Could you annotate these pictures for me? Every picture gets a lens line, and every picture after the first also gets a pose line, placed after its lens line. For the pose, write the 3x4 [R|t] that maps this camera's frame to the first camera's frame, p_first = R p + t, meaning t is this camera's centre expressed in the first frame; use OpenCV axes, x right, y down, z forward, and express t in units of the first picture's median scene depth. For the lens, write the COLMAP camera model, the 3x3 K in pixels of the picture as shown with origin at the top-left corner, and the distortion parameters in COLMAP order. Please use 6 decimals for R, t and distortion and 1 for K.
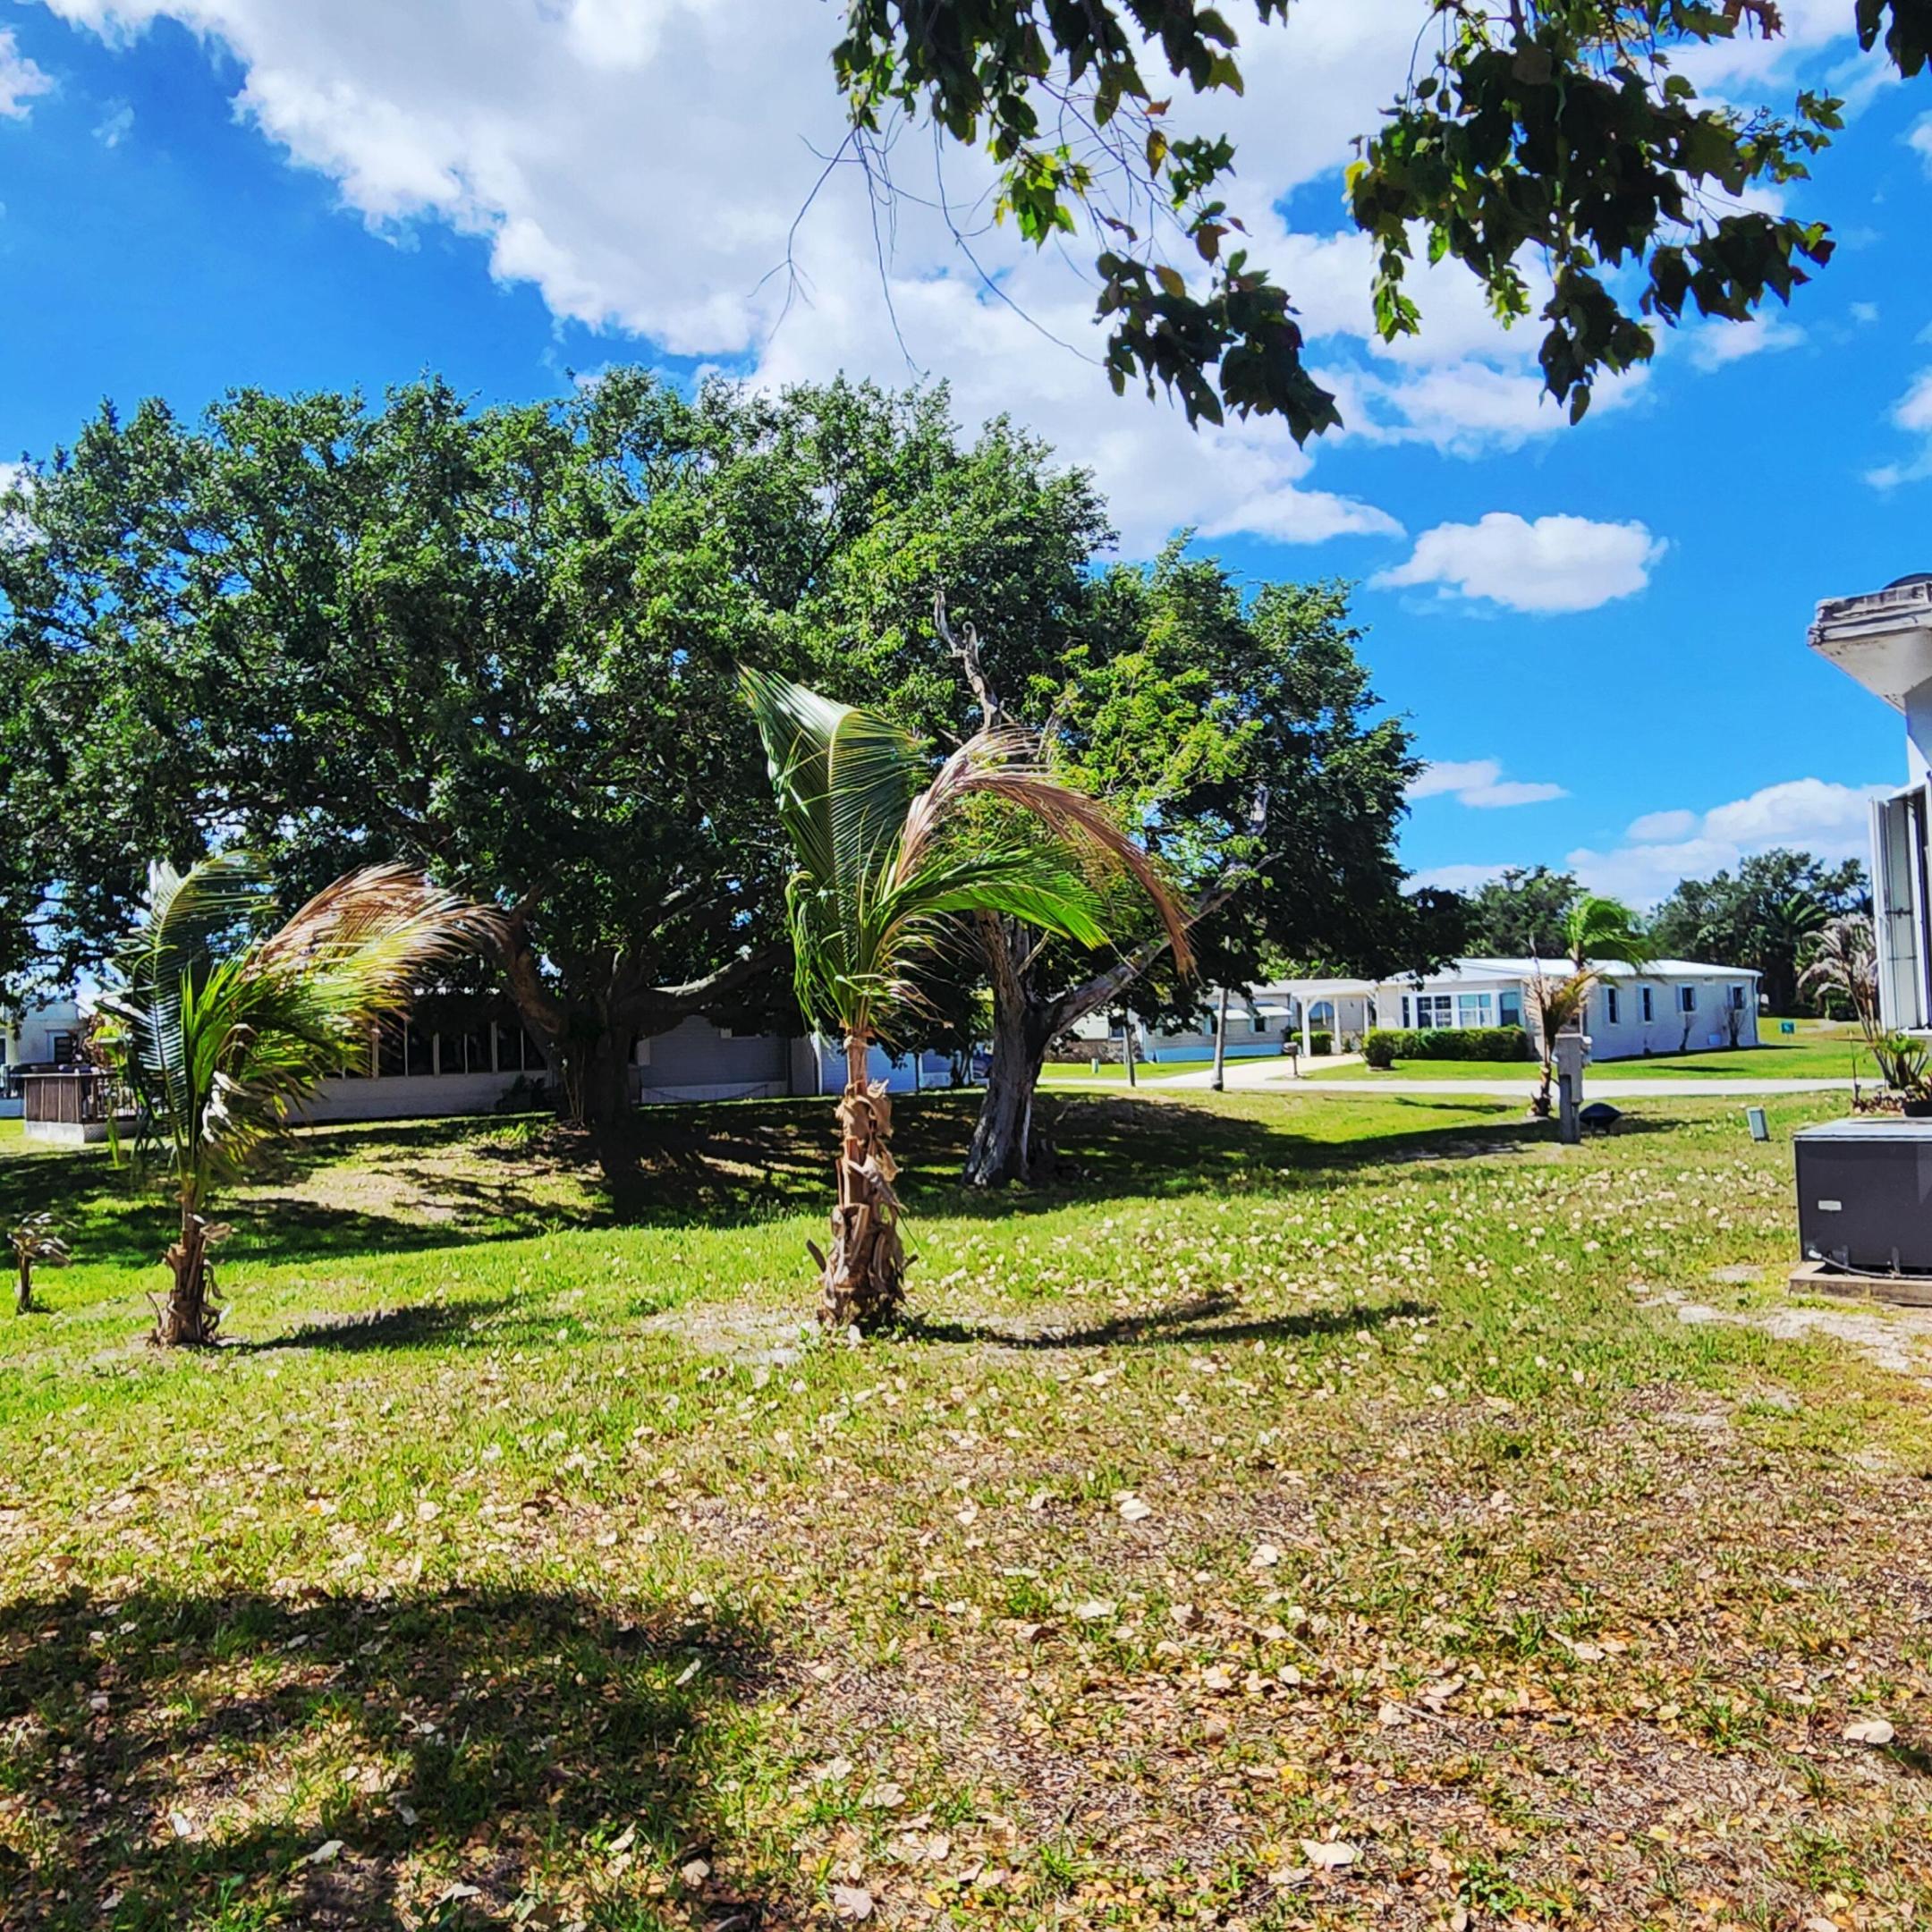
lens RADIAL K [[1510.8, 0, 1012.9], [0, 1510.8, 971.1], [0, 0, 1]] dist [-0.003429, -0.000113]
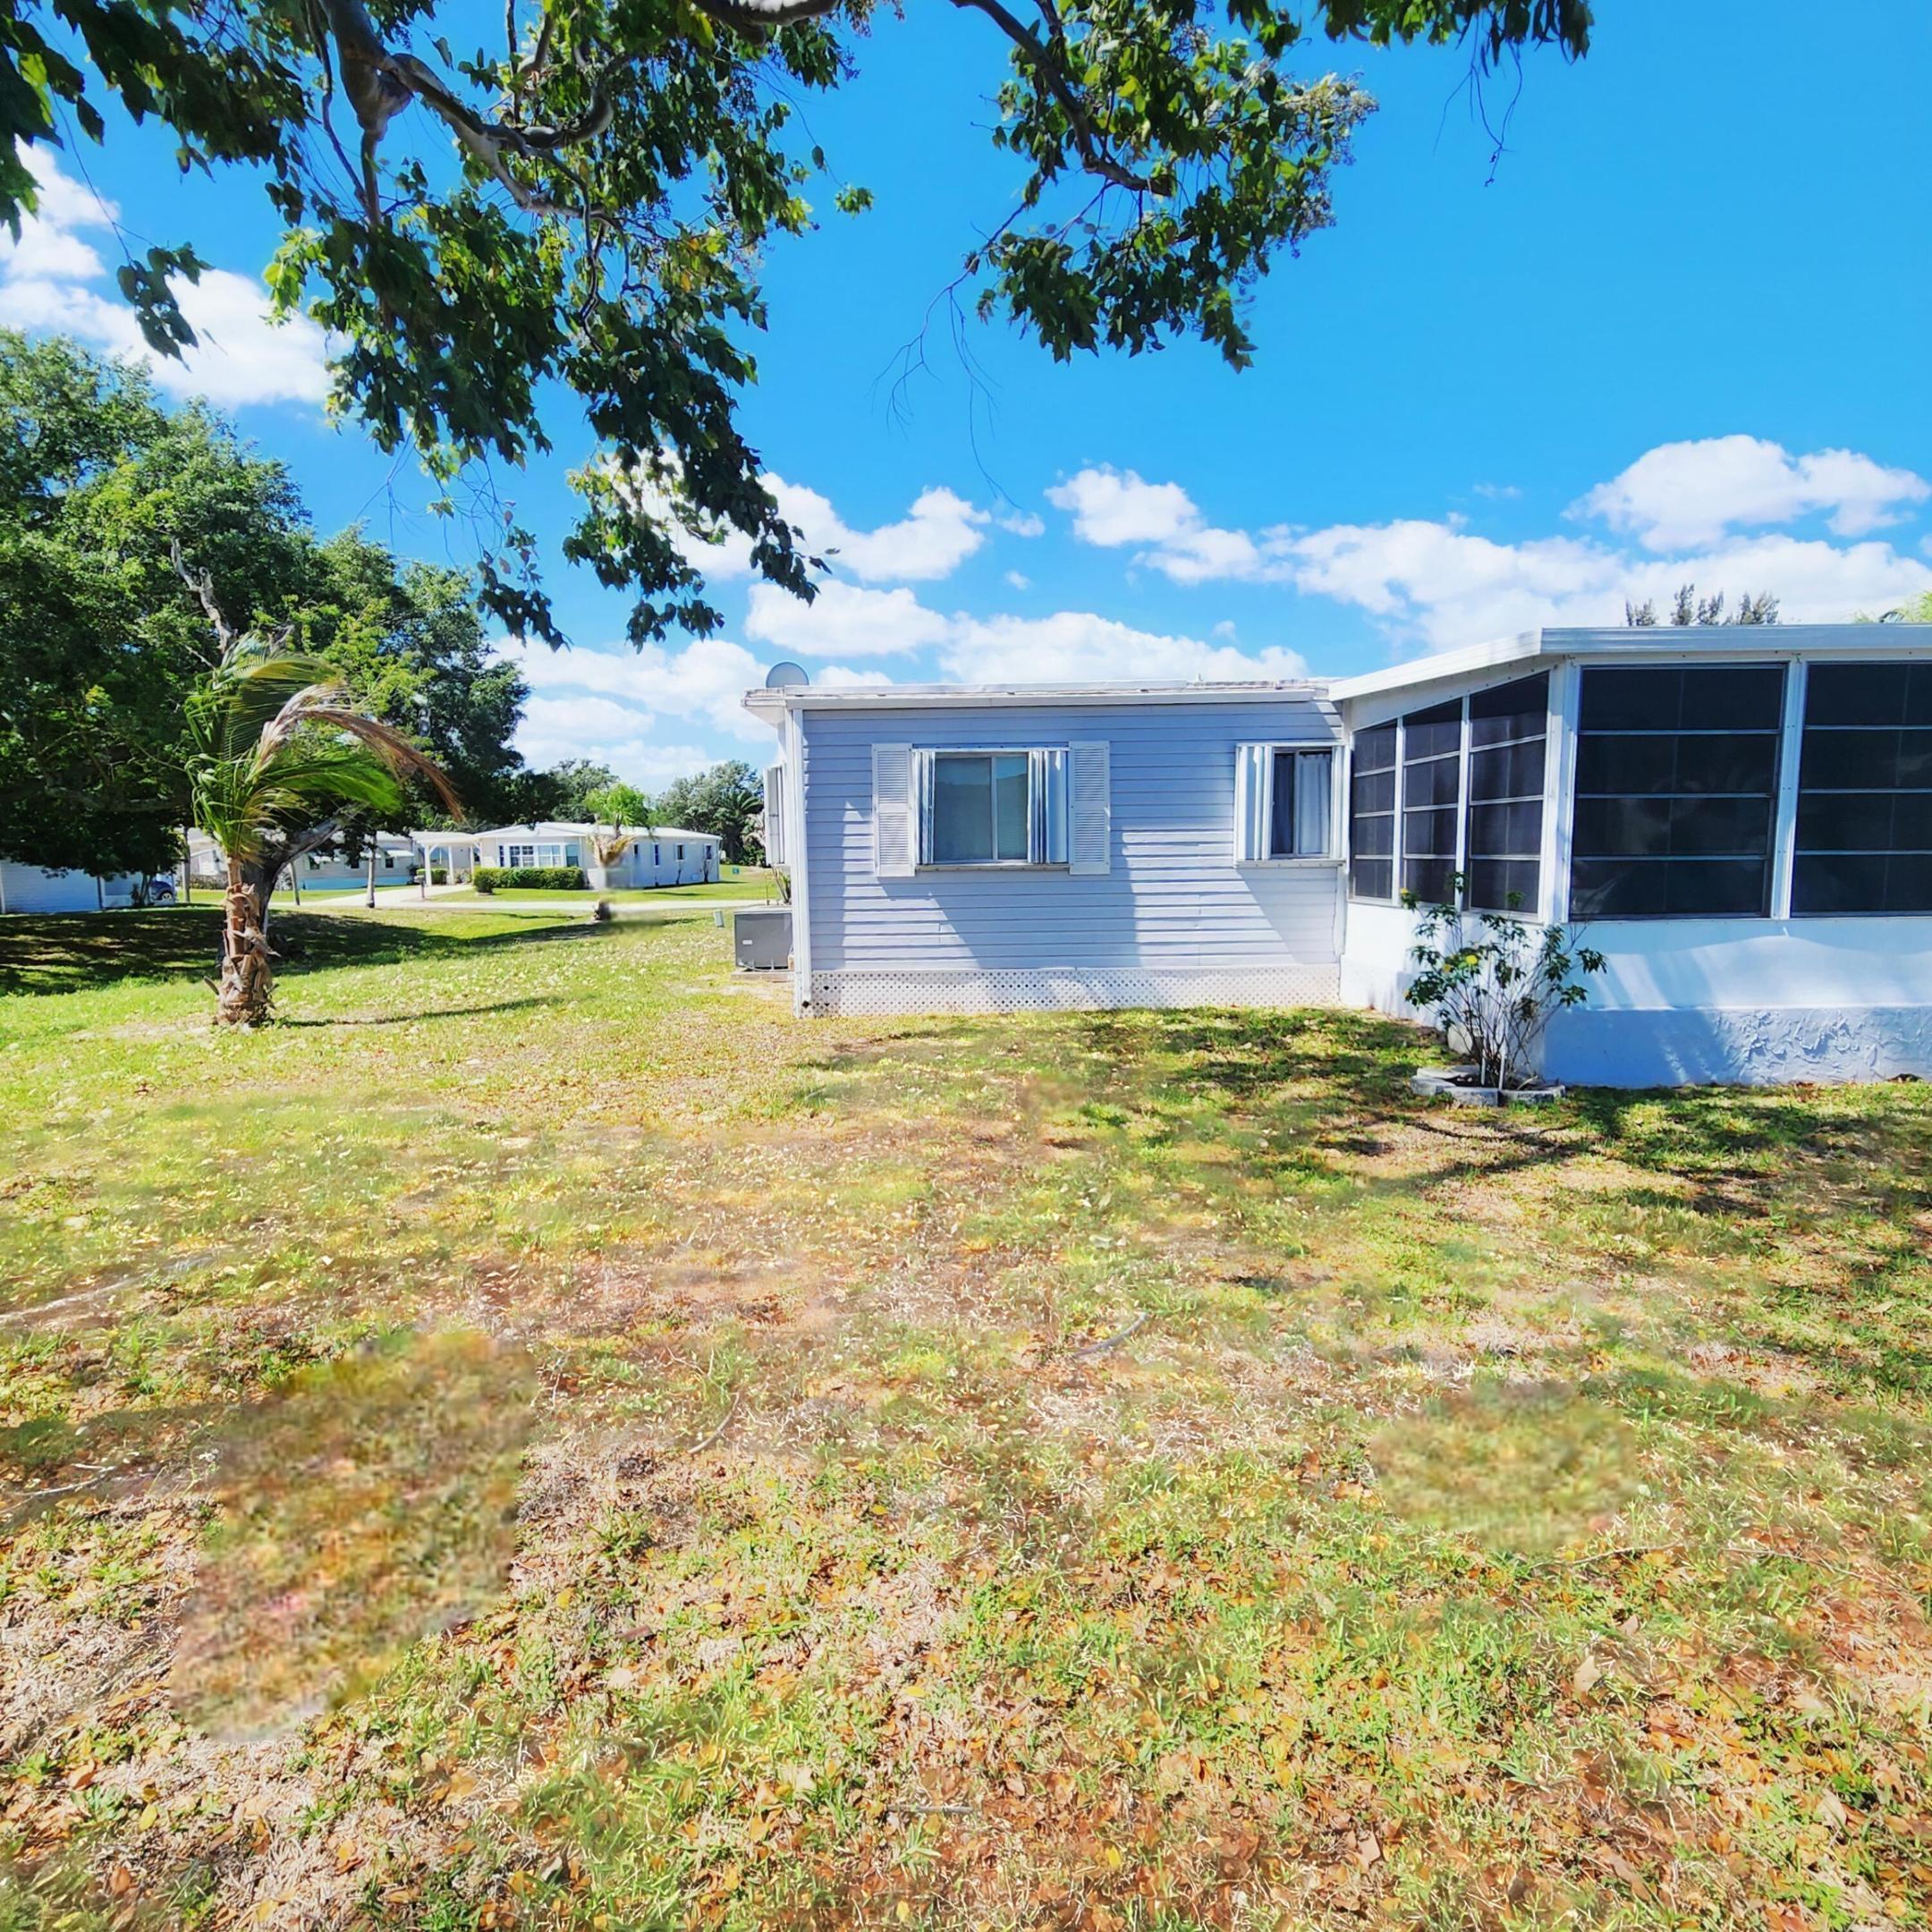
lens RADIAL K [[1065.6, 0, 966.0], [0, 1065.6, 966.0], [0, 0, 1]] dist [-0.001185, -0.001282]
pose [[0.774652, -0.042112, 0.630985, -0.088360], [-0.037537, 0.992959, 0.112354, -0.000815], [-0.631273, -0.110720, 0.767617, -0.179134]]
